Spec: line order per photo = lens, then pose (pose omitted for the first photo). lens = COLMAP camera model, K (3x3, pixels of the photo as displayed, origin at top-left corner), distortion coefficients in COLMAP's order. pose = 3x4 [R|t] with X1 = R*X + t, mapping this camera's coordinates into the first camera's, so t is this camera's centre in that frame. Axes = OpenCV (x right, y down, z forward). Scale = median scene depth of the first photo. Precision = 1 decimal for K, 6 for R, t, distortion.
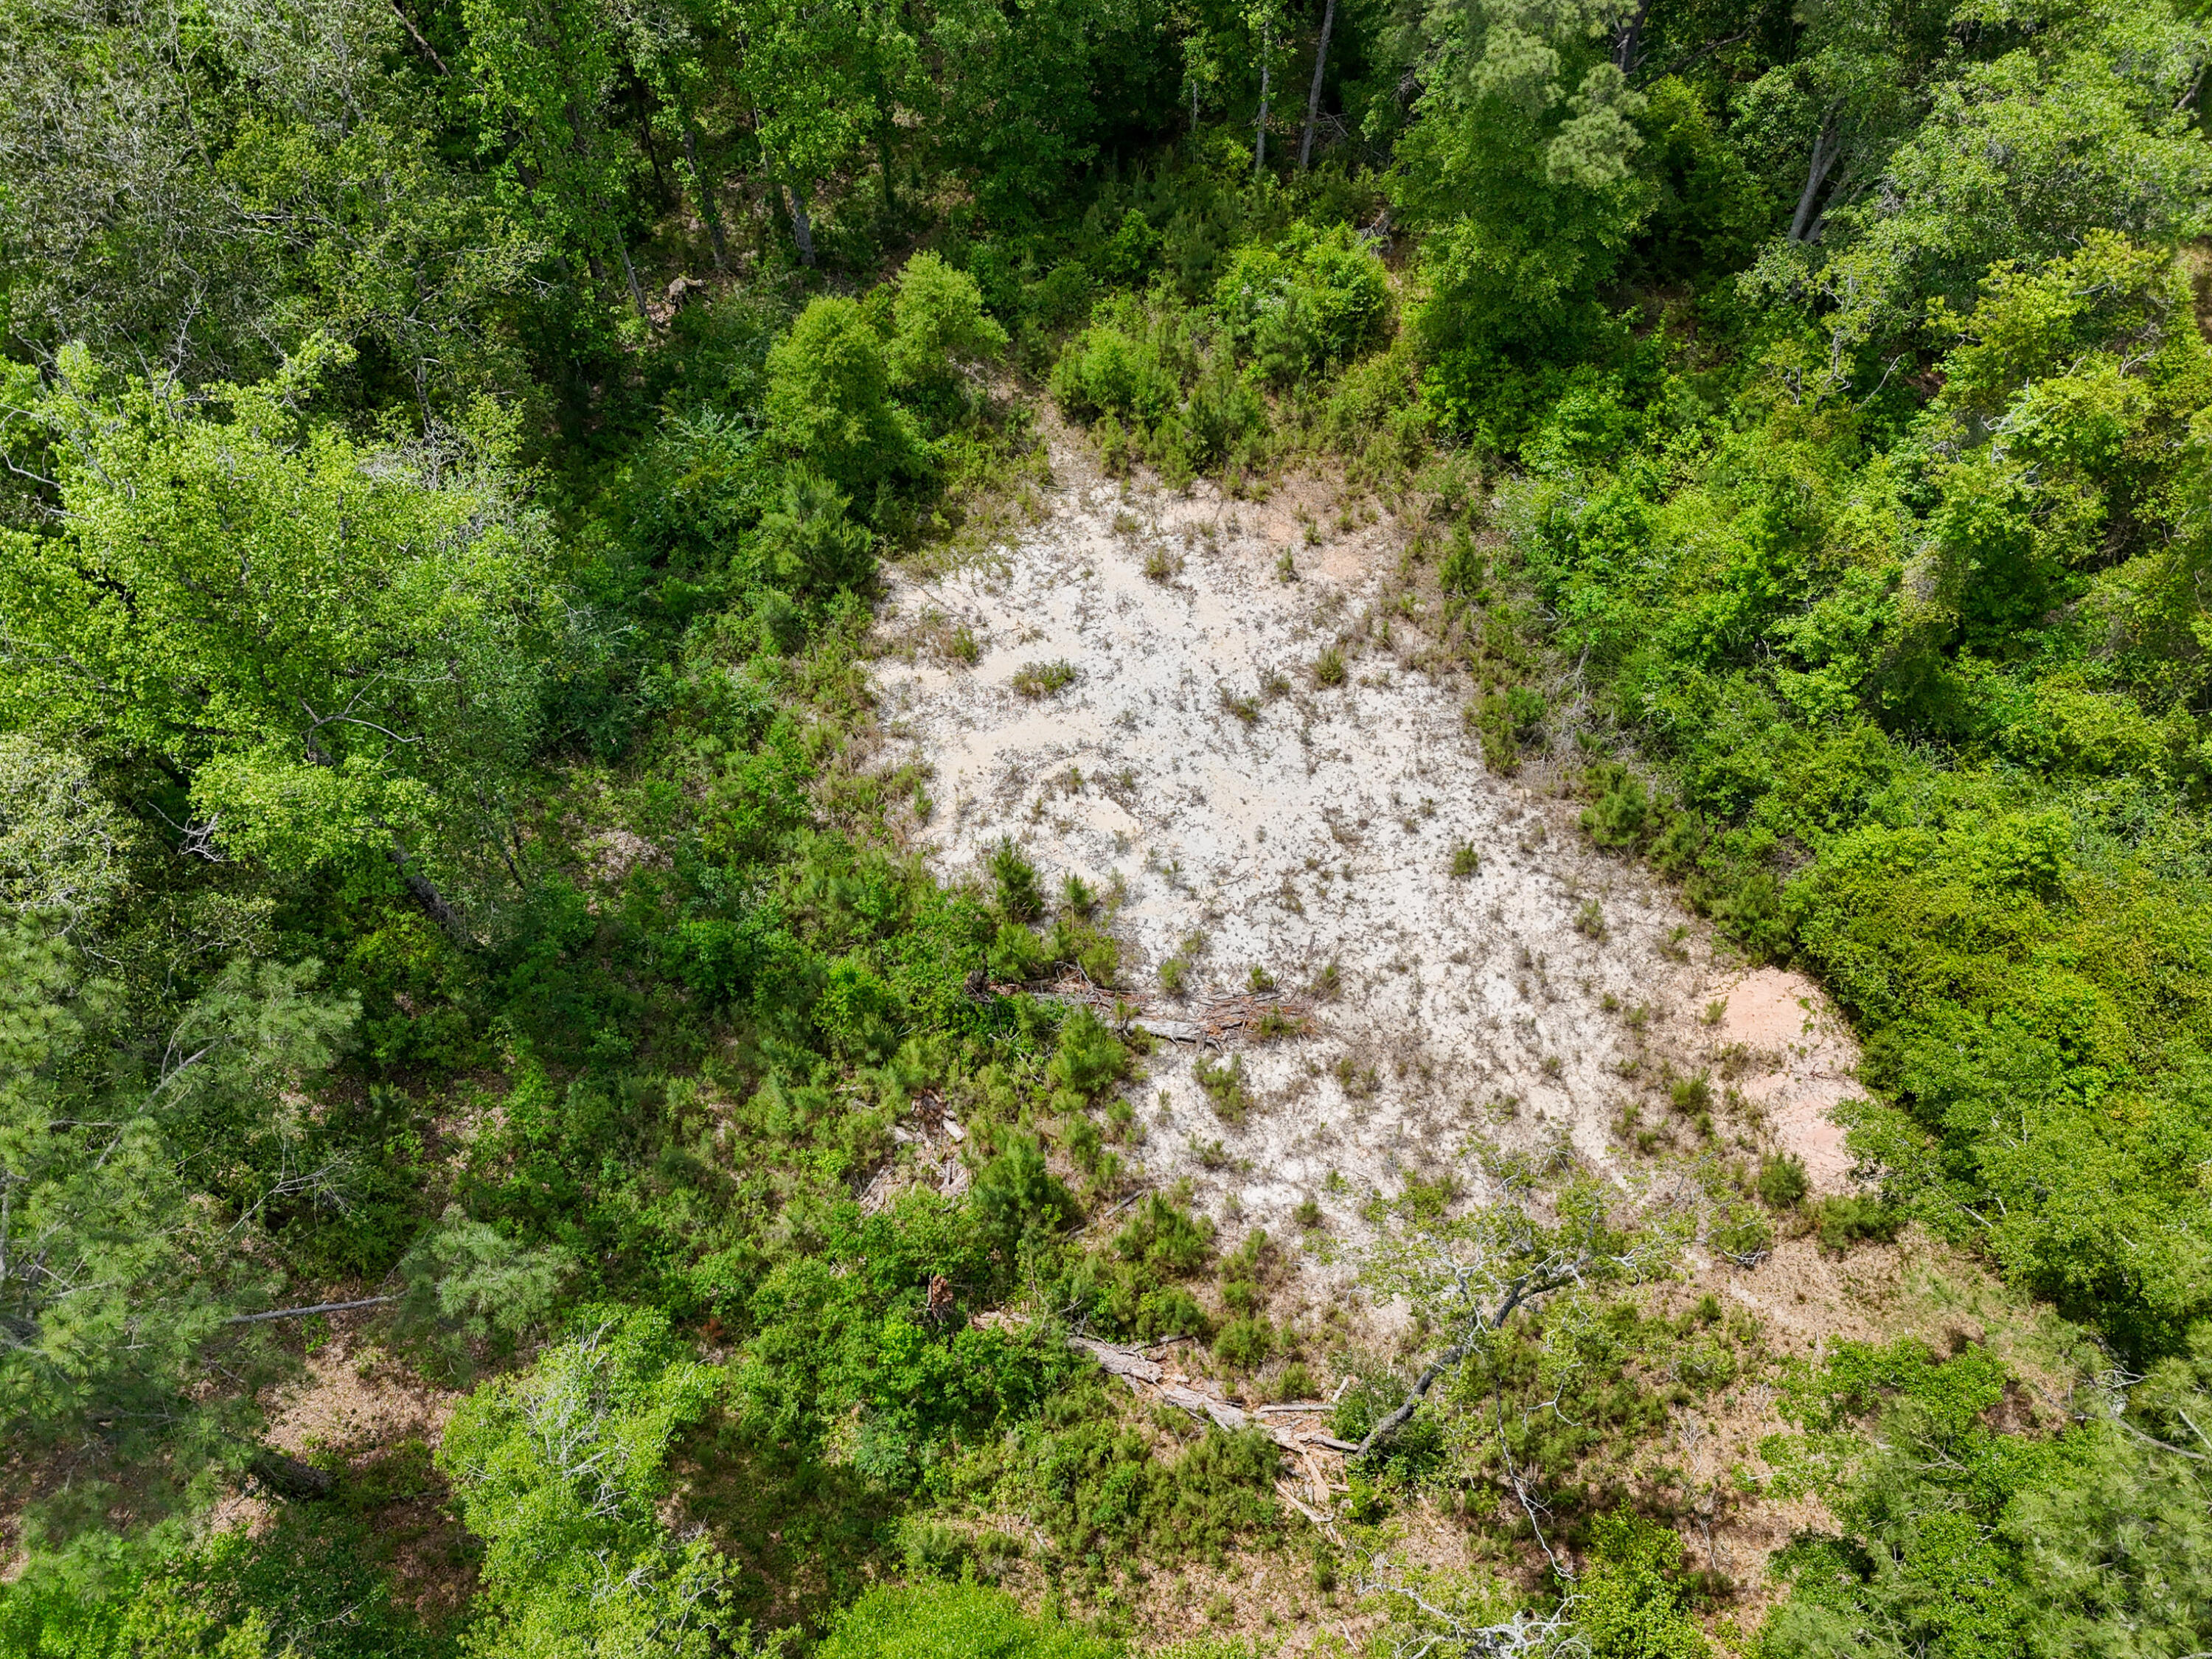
lens RADIAL K [[1624.4, 0, 1102.3], [0, 1624.4, 820.4], [0, 0, 1]] dist [0.077394, -0.073822]
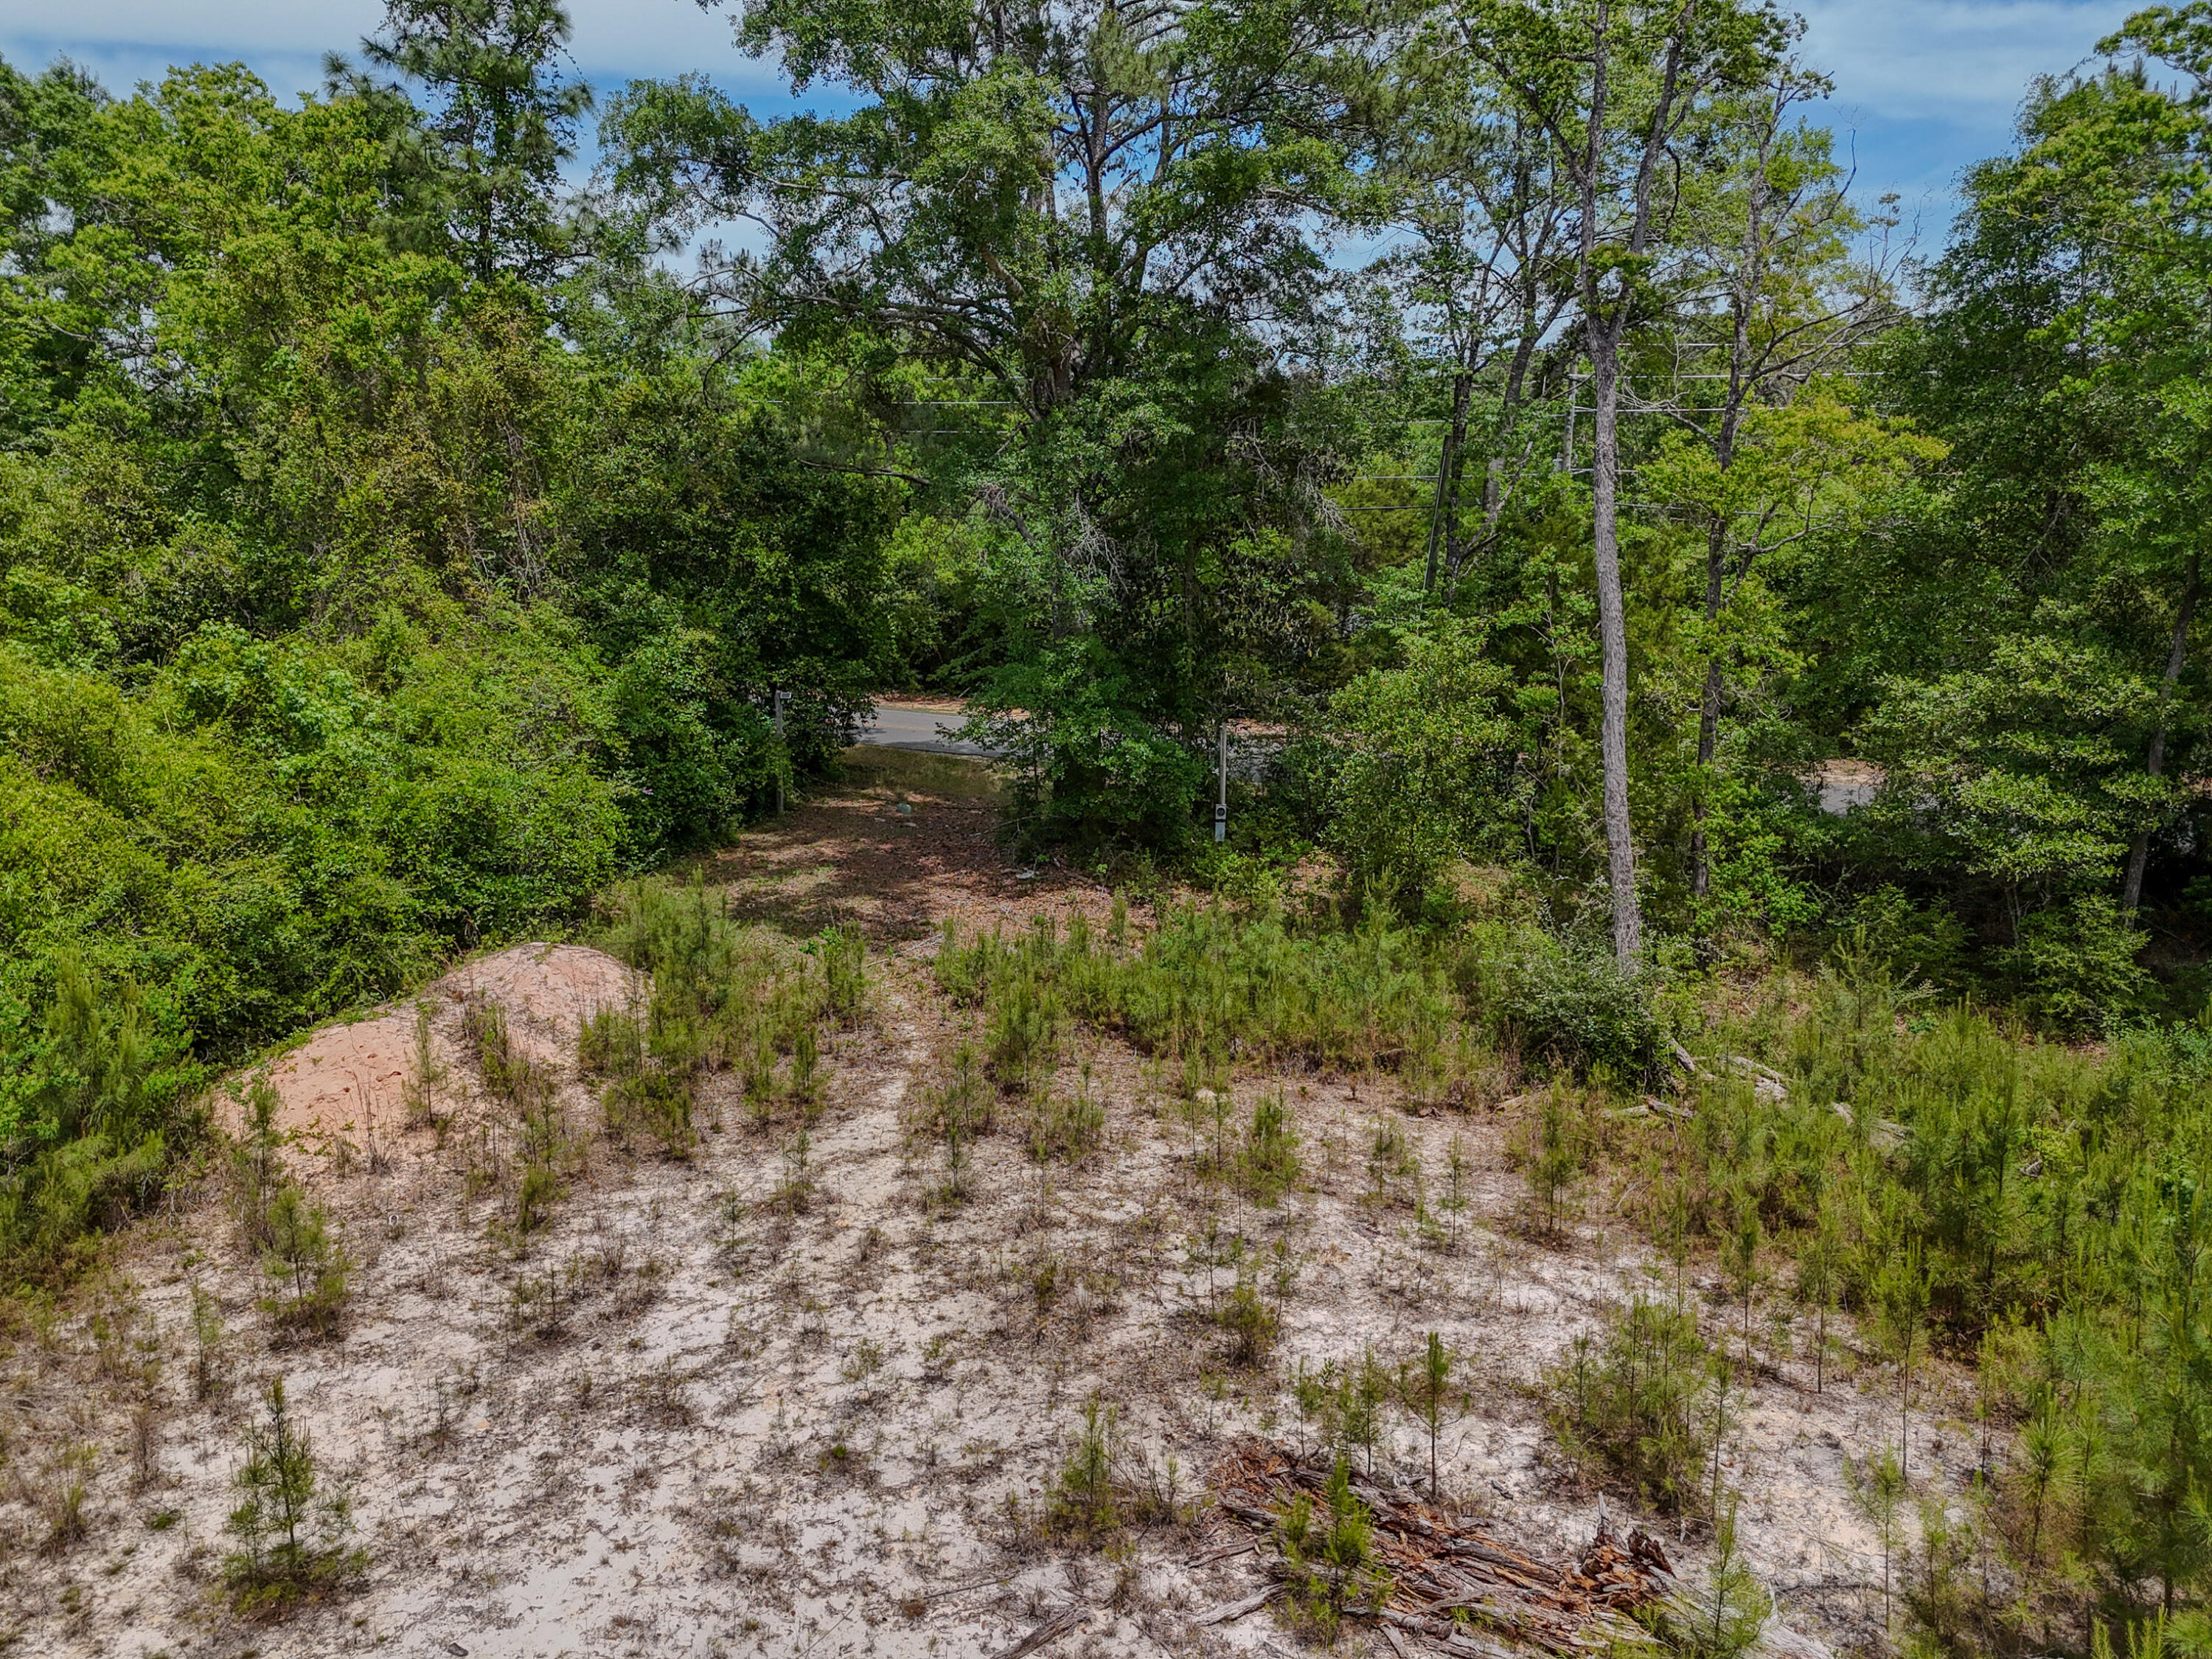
lens RADIAL K [[1624.4, 0, 1102.3], [0, 1624.4, 820.4], [0, 0, 1]] dist [0.077394, -0.073822]
pose [[-0.820401, -0.093108, 0.564156, -0.002534], [0.492273, 0.386910, 0.779723, -0.136475], [-0.290876, 0.917405, -0.271587, 0.877408]]
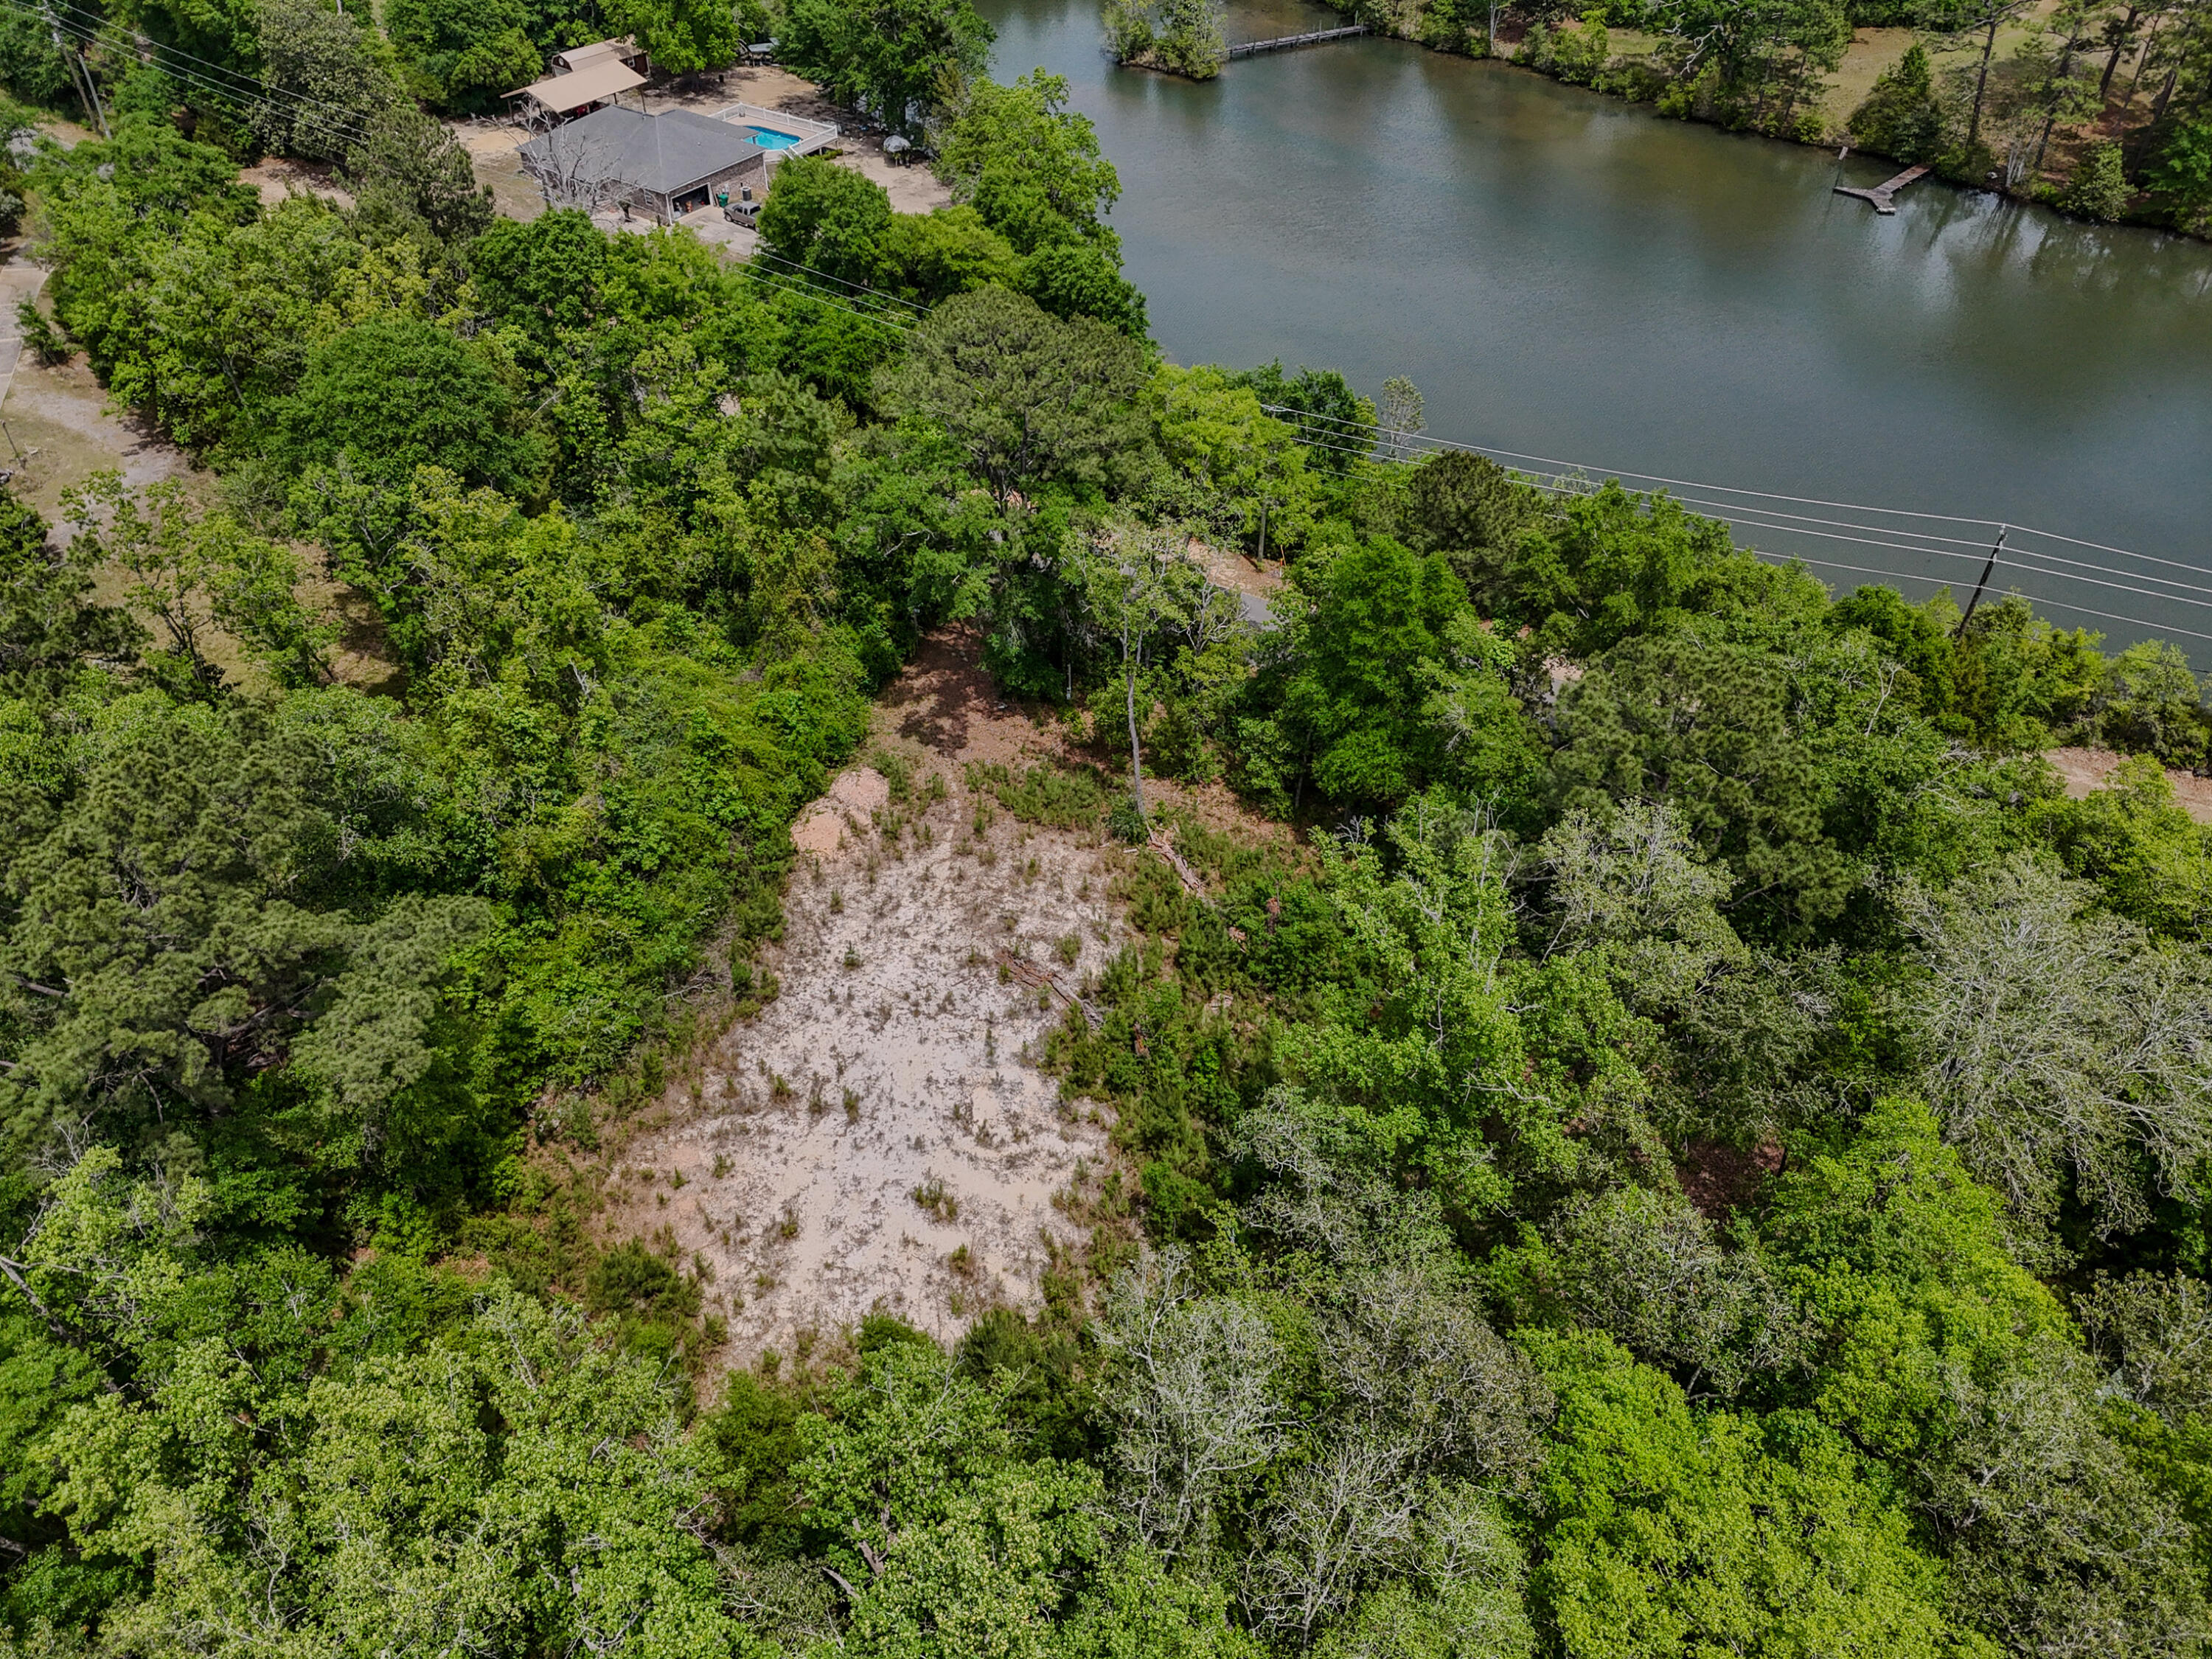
lens RADIAL K [[1624.4, 0, 1102.3], [0, 1624.4, 820.4], [0, 0, 1]] dist [0.077394, -0.073822]
pose [[-0.764839, -0.408317, 0.498296, -0.661575], [0.552285, -0.017371, 0.833474, -1.095077], [-0.331666, 0.912675, 0.238794, 0.388565]]
